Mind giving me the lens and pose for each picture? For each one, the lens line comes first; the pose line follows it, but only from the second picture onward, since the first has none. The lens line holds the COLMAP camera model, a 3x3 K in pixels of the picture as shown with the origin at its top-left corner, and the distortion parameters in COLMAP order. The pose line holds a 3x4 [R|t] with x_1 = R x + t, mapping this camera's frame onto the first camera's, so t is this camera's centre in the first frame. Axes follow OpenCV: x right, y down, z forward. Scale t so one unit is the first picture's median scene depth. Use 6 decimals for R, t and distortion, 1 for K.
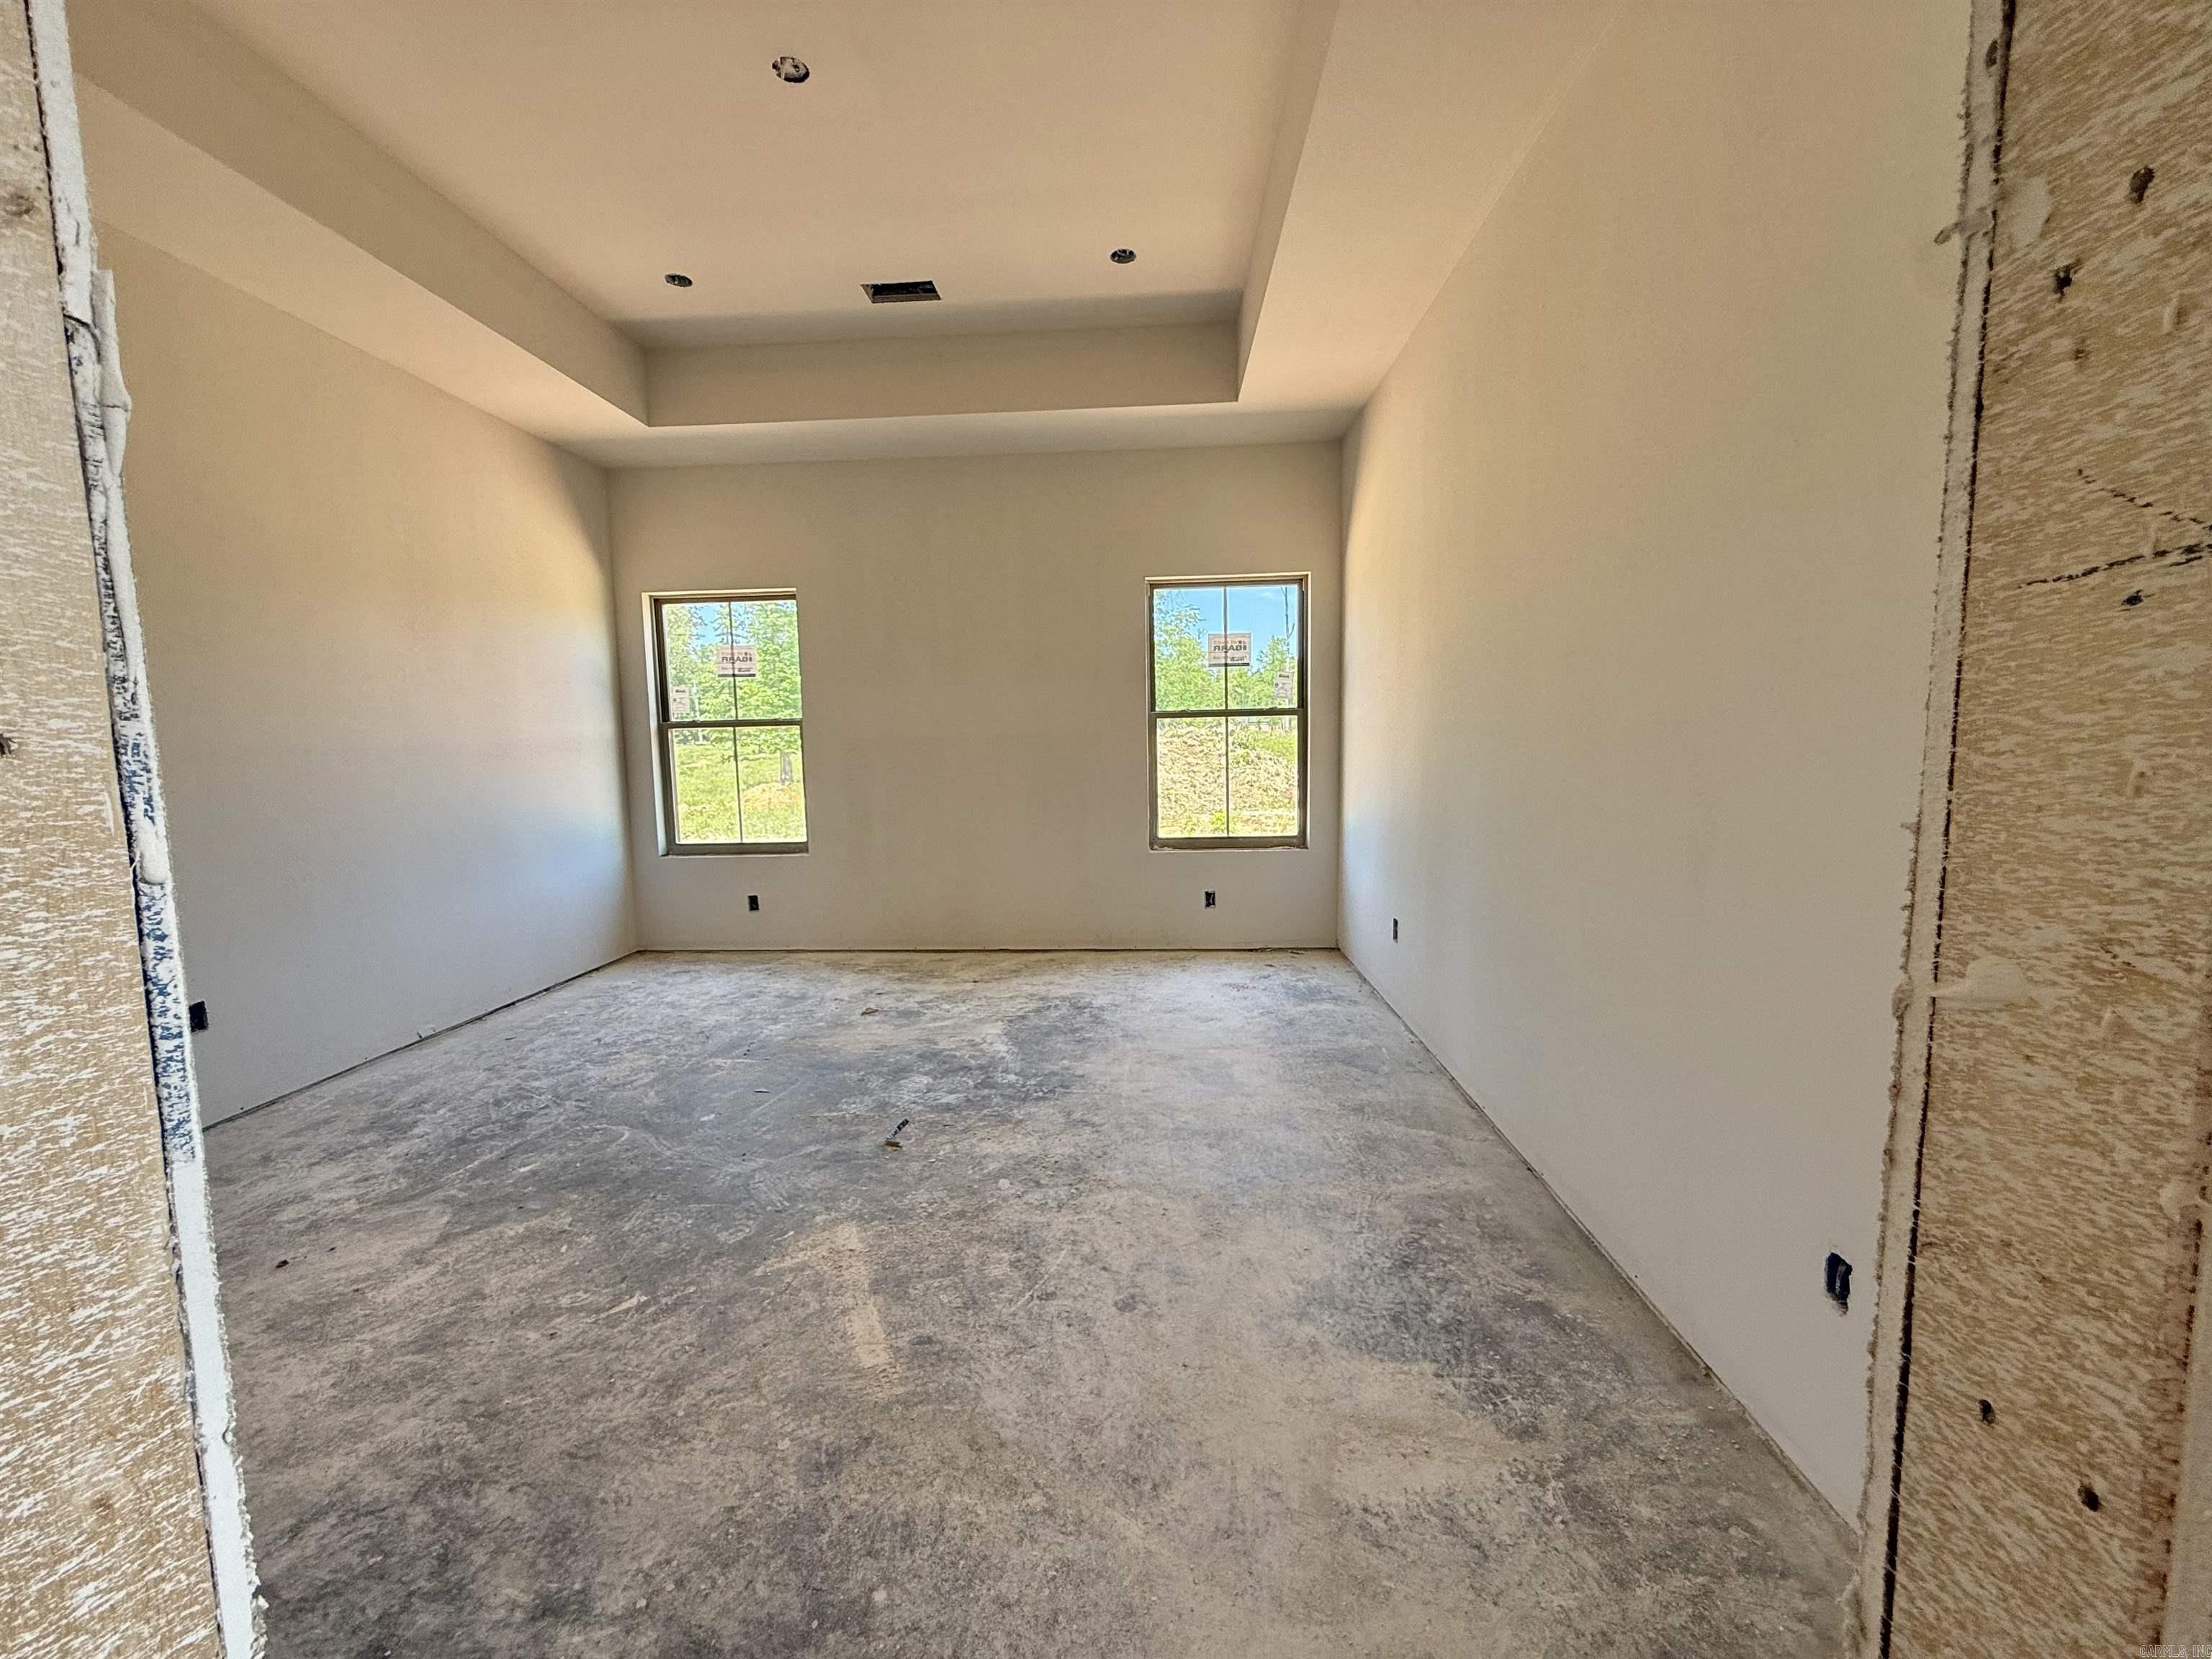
lens RADIAL K [[880.0, 0, 1097.2], [0, 880.0, 829.9], [0, 0, 1]] dist [-0.001789, 0.000865]
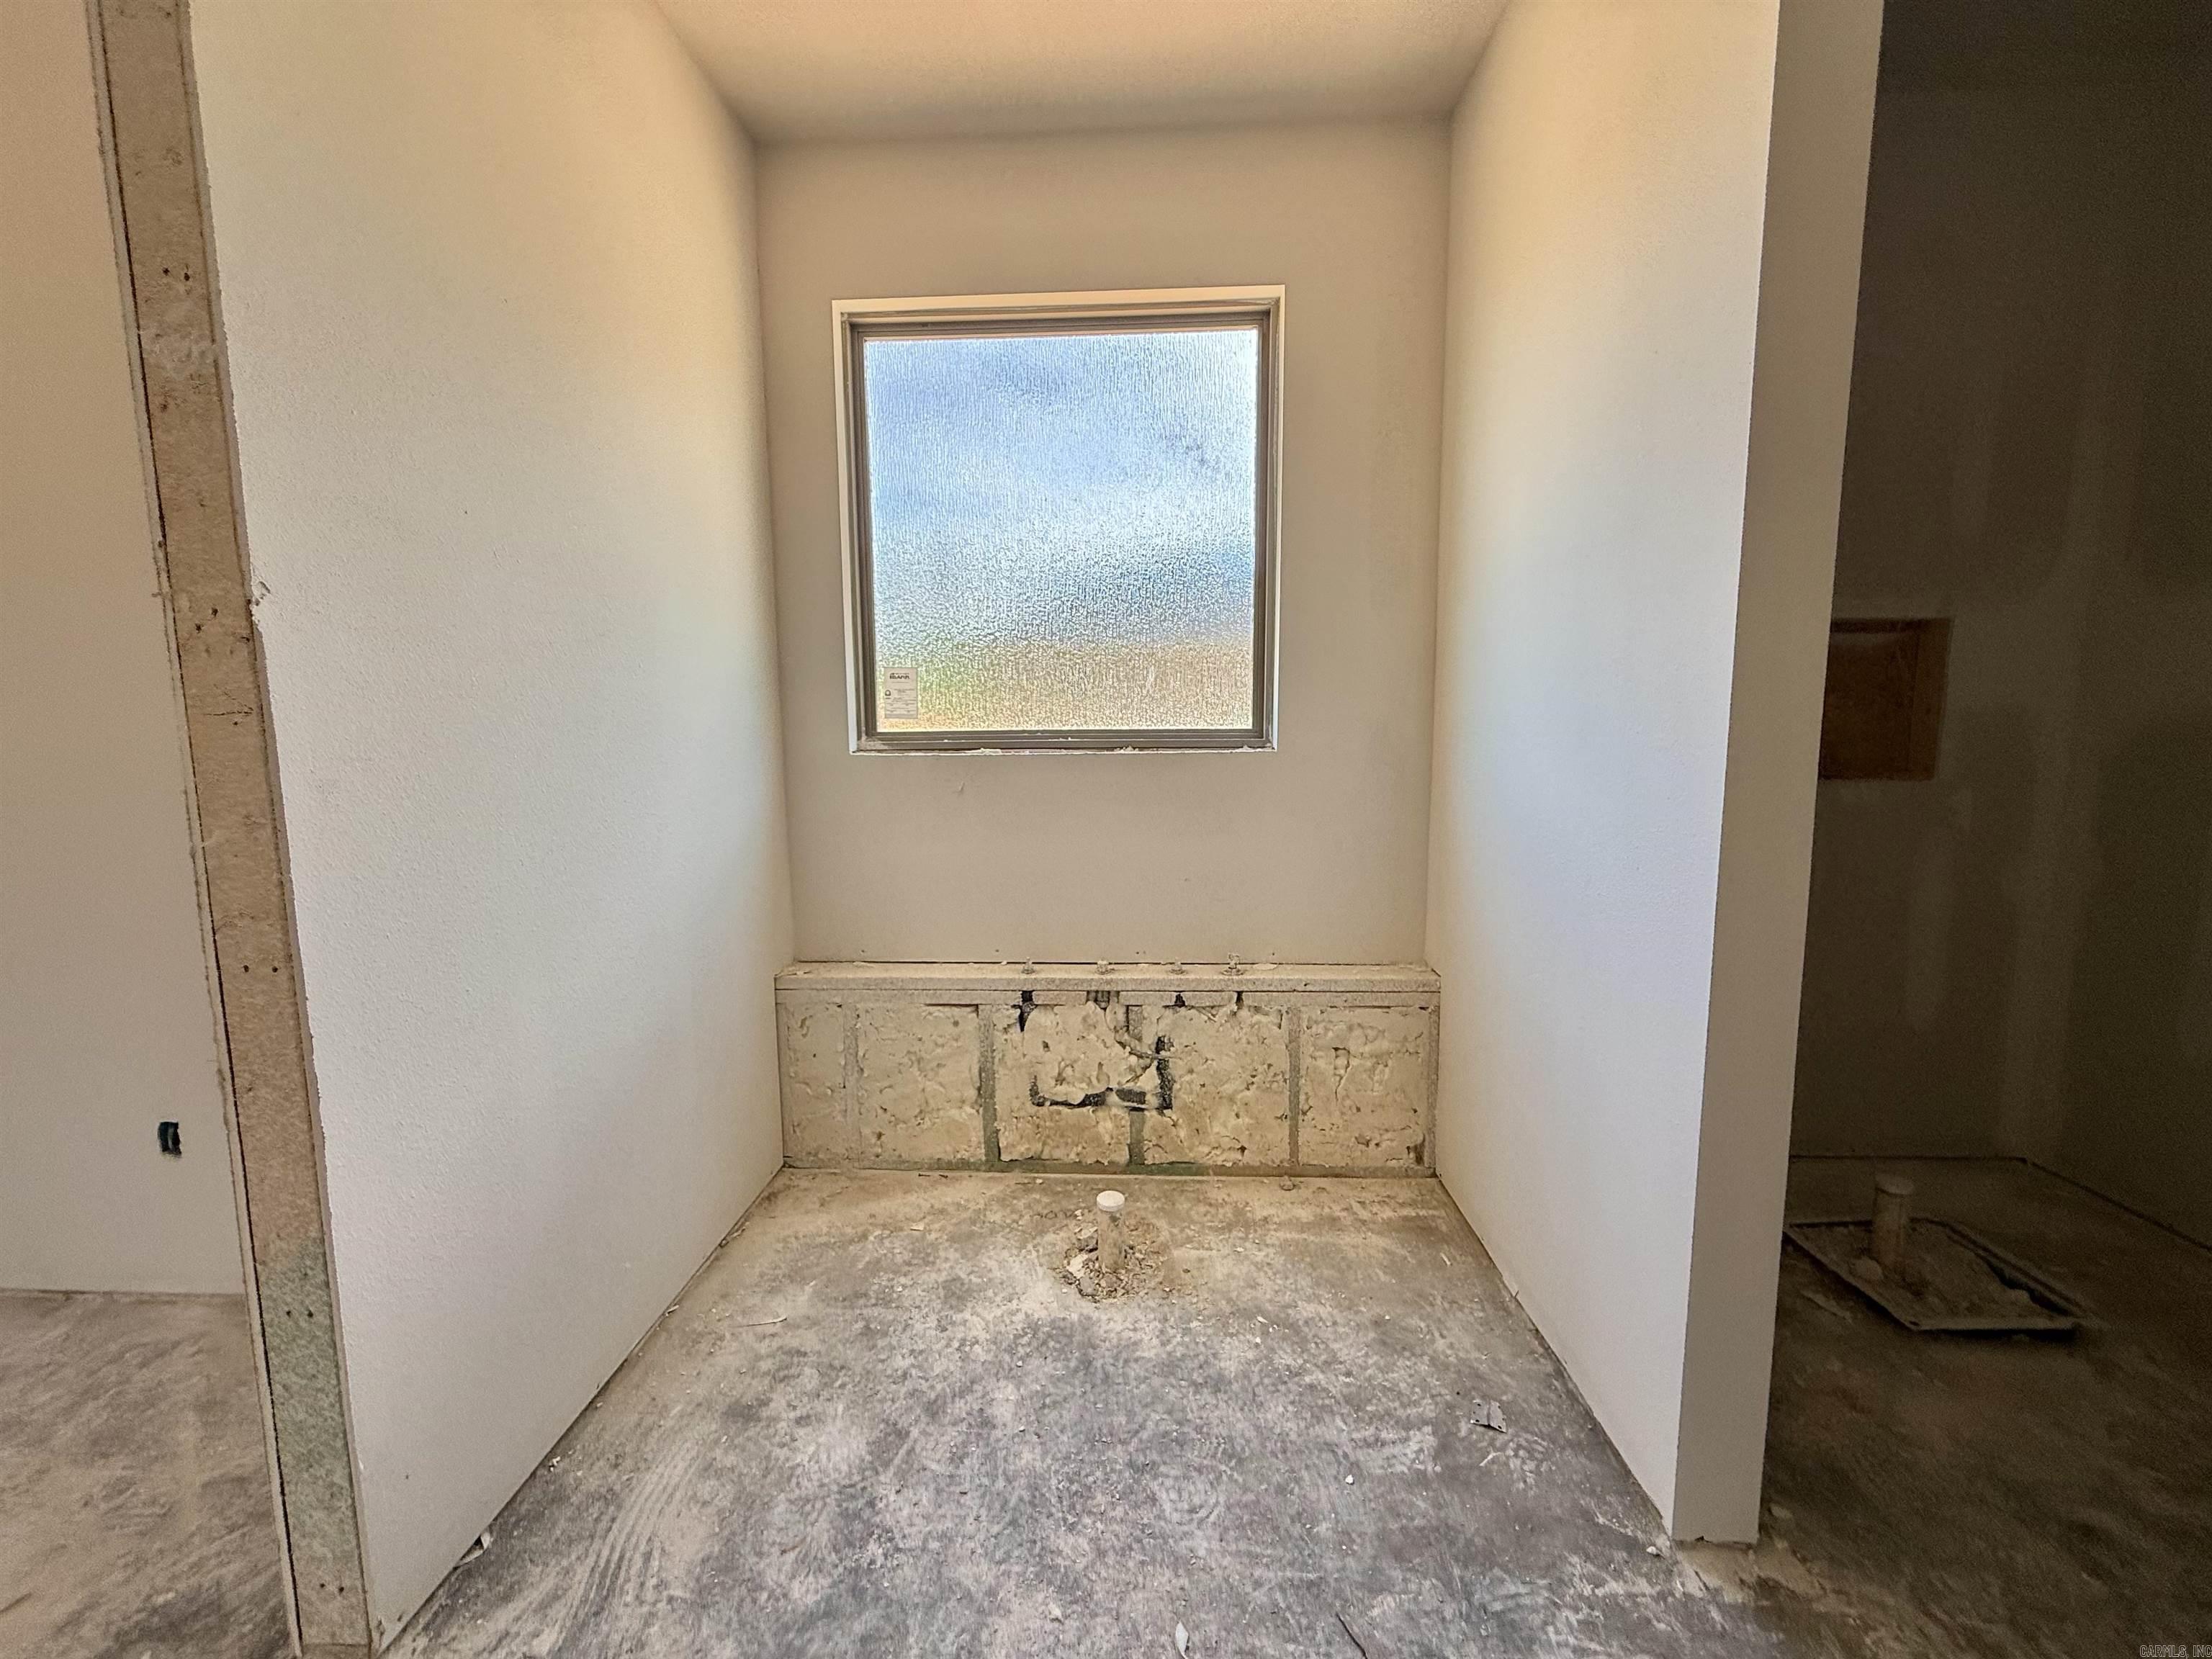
lens RADIAL K [[880.0, 0, 1097.2], [0, 880.0, 829.9], [0, 0, 1]] dist [-0.001789, 0.000865]
pose [[-0.017313, -0.095976, 0.995233, -0.568391], [0.106722, 0.989518, 0.097281, 0.045117], [-0.994138, 0.107897, -0.006889, -0.551257]]
